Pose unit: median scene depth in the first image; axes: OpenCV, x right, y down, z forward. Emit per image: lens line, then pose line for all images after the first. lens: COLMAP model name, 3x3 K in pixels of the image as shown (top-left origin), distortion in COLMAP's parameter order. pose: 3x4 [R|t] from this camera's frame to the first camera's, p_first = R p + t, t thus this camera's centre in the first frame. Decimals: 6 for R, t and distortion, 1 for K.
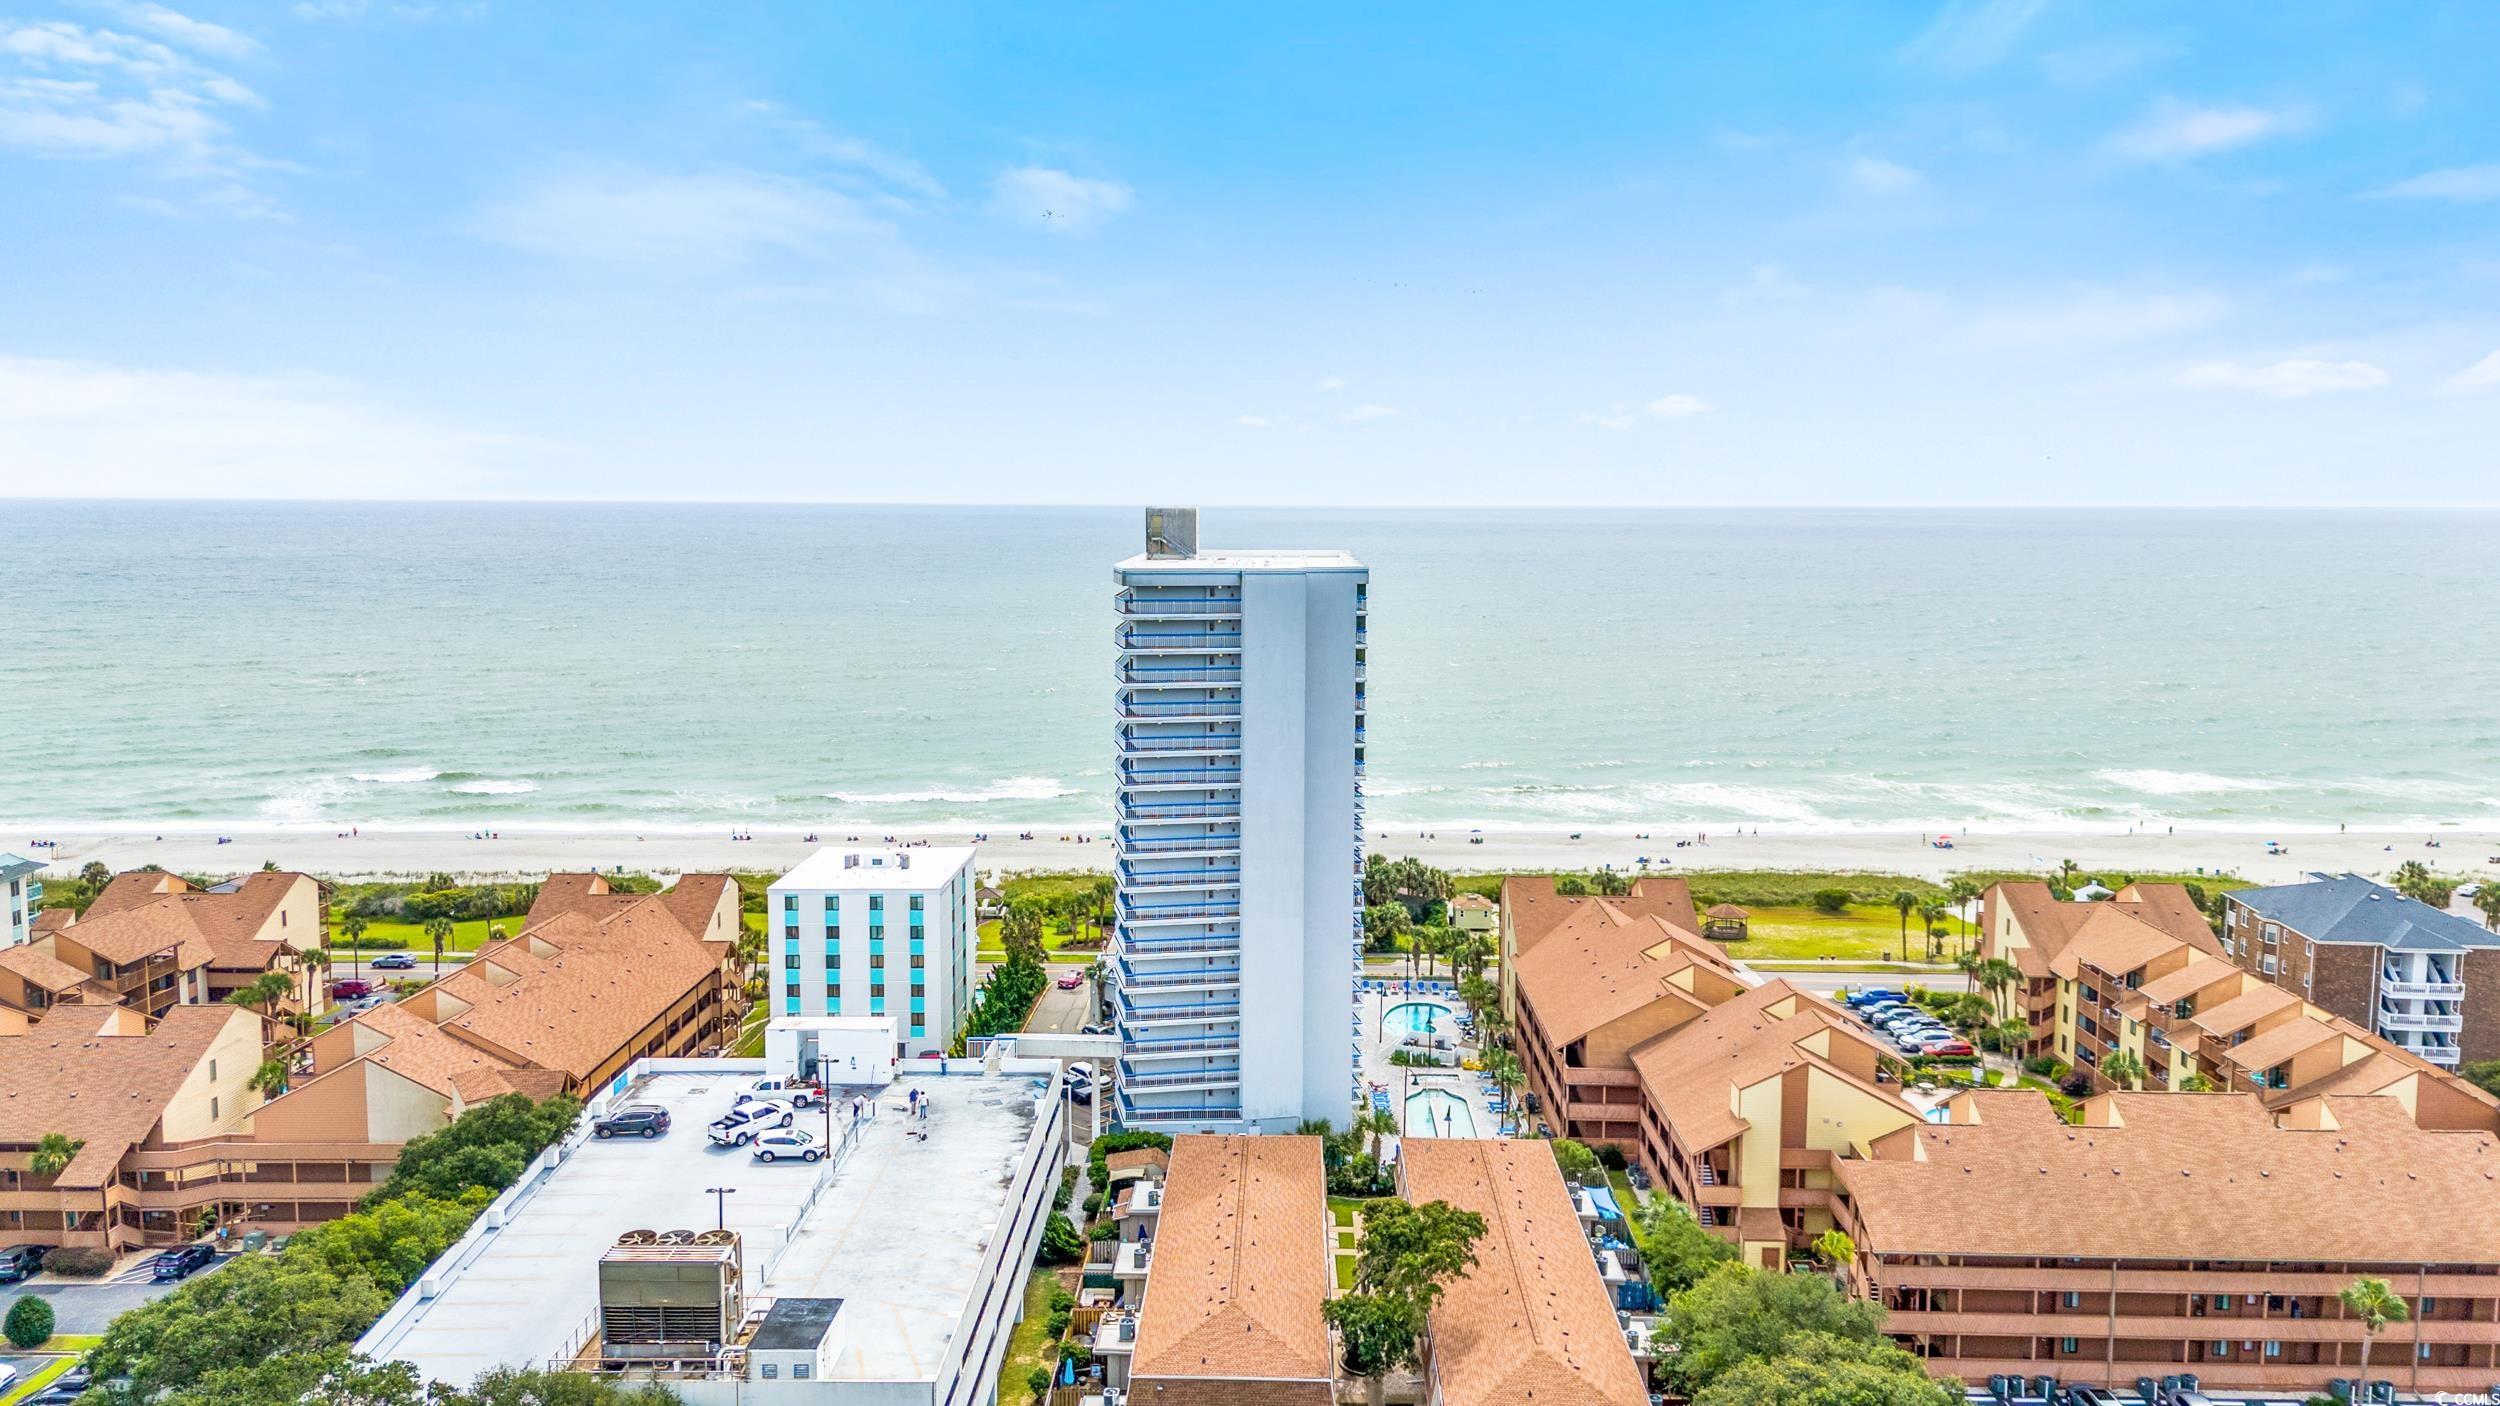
lens RADIAL K [[1828.6, 0, 1272.2], [0, 1828.6, 699.2], [0, 0, 1]] dist [0.051870, -0.036226]
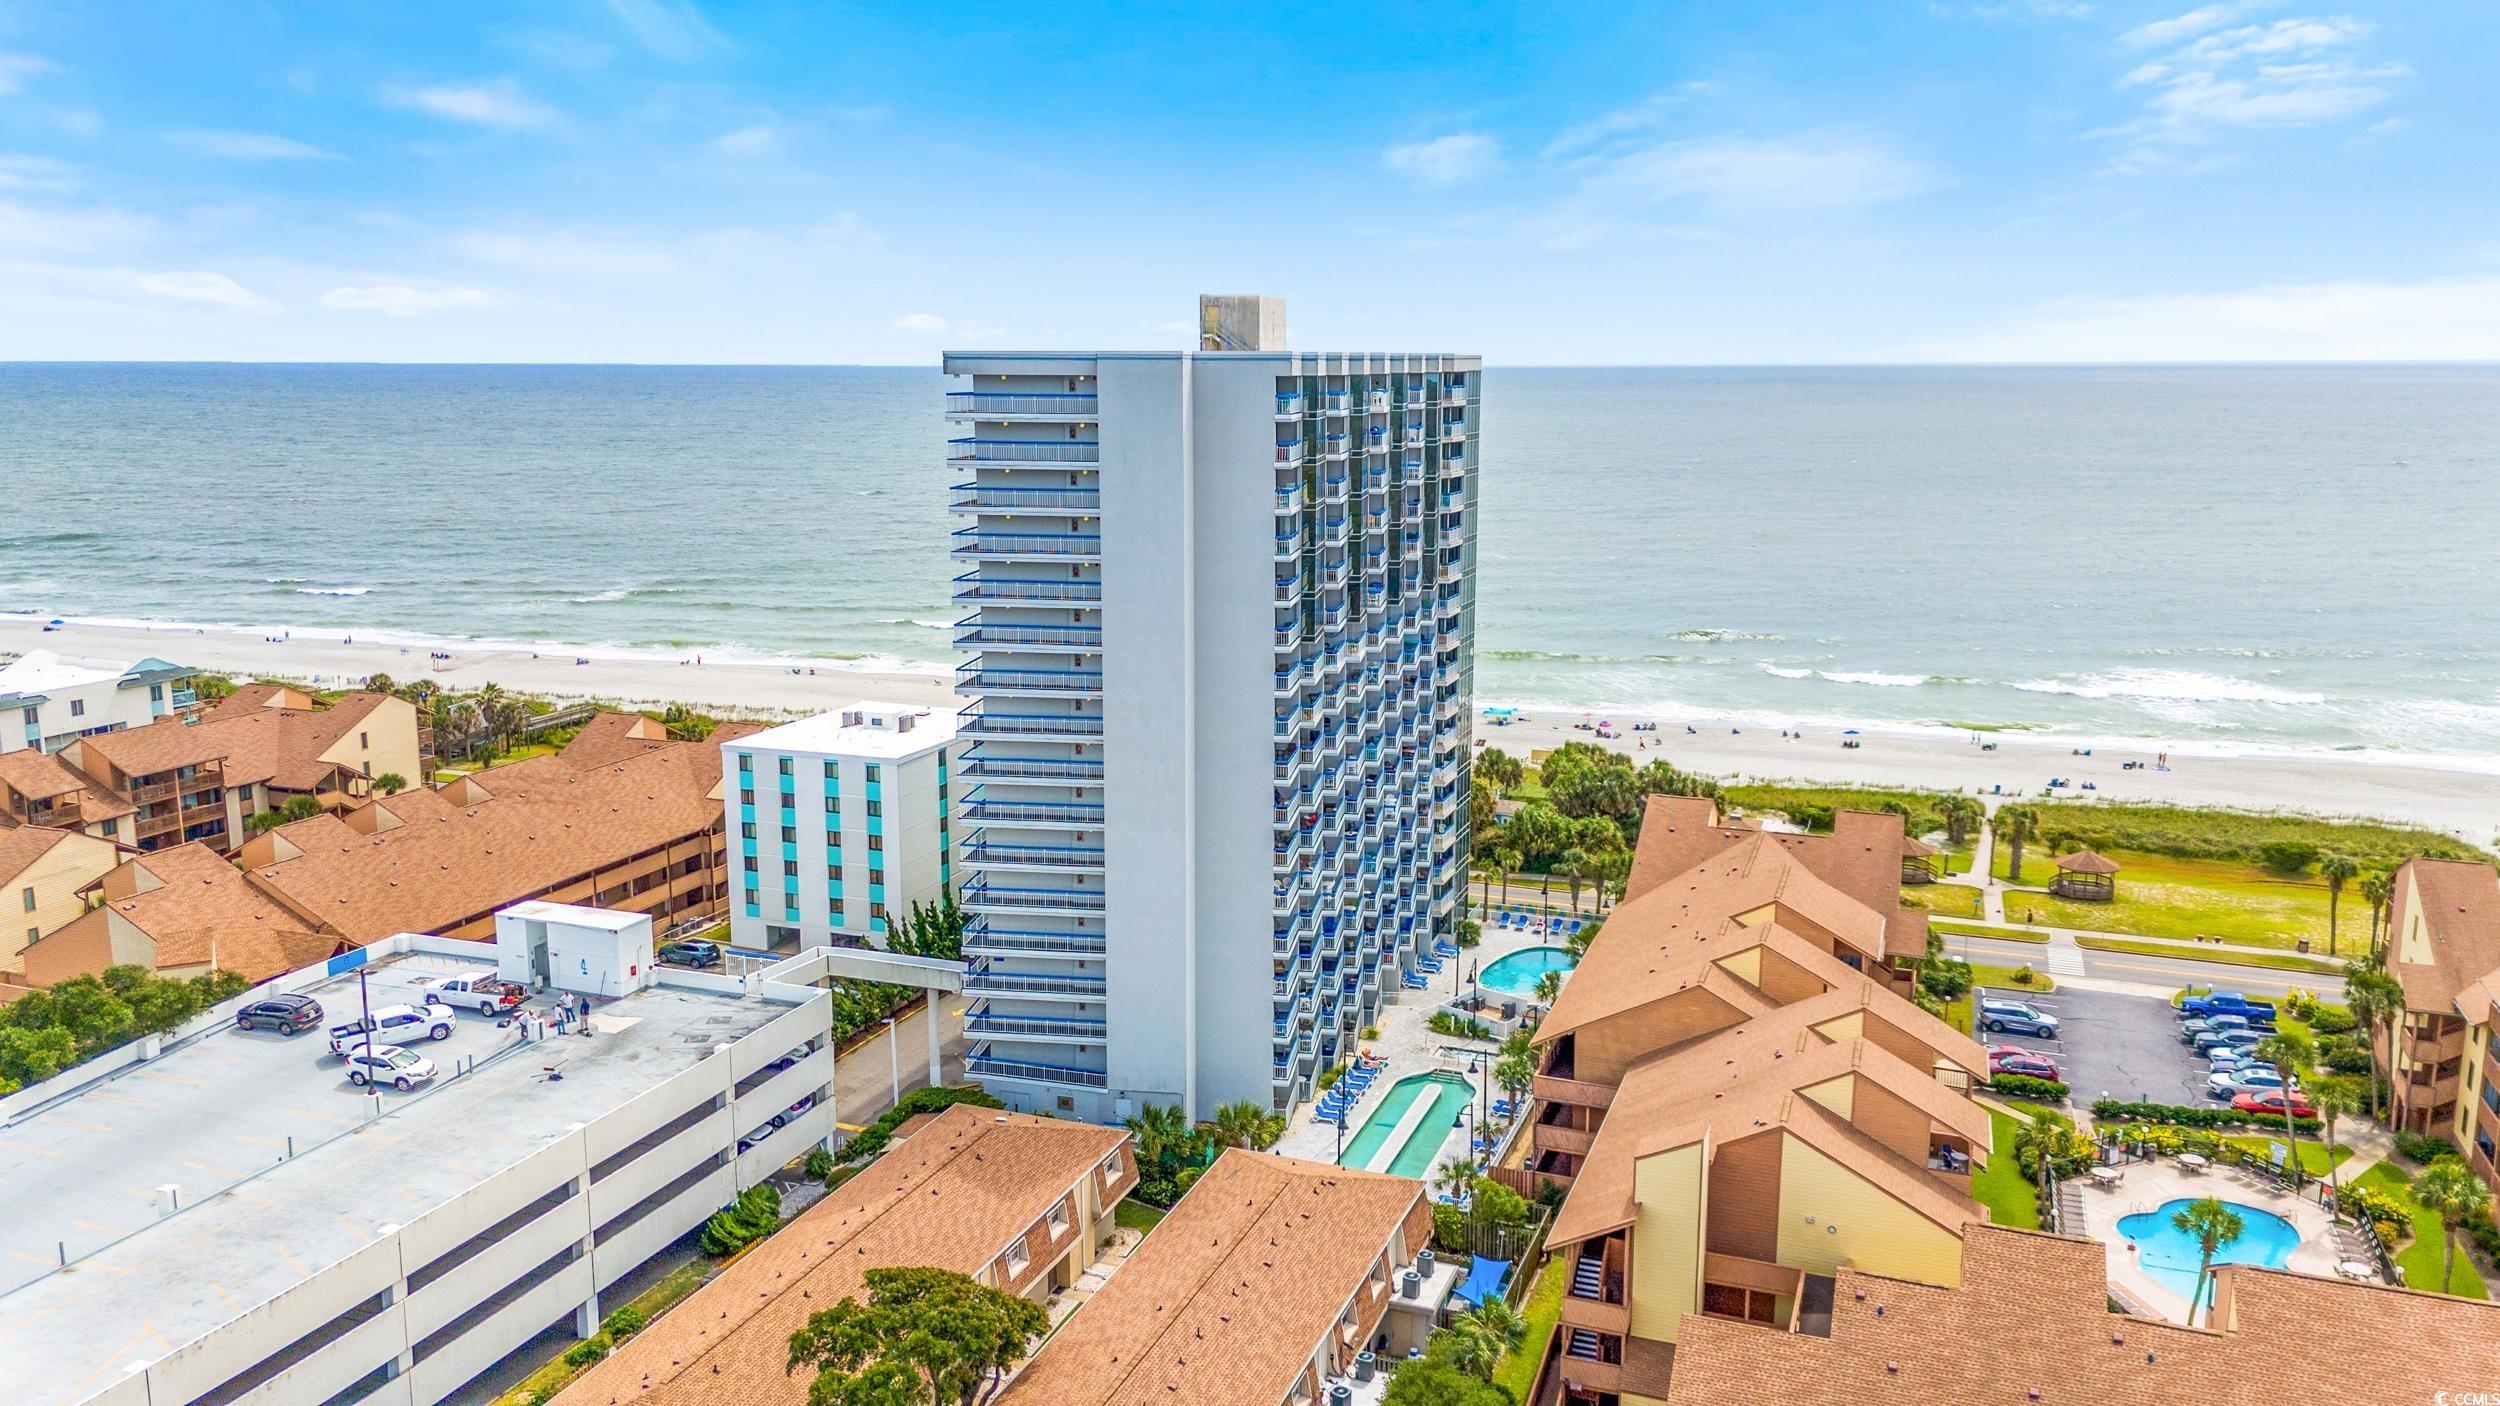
lens RADIAL K [[1828.6, 0, 1292.5], [0, 1828.6, 701.3], [0, 0, 1]] dist [0.051870, -0.036226]
pose [[0.940027, 0.058425, -0.336061, 0.269911], [-0.033287, 0.996232, 0.080089, 0.004969], [0.339473, -0.064100, 0.938429, 0.286707]]
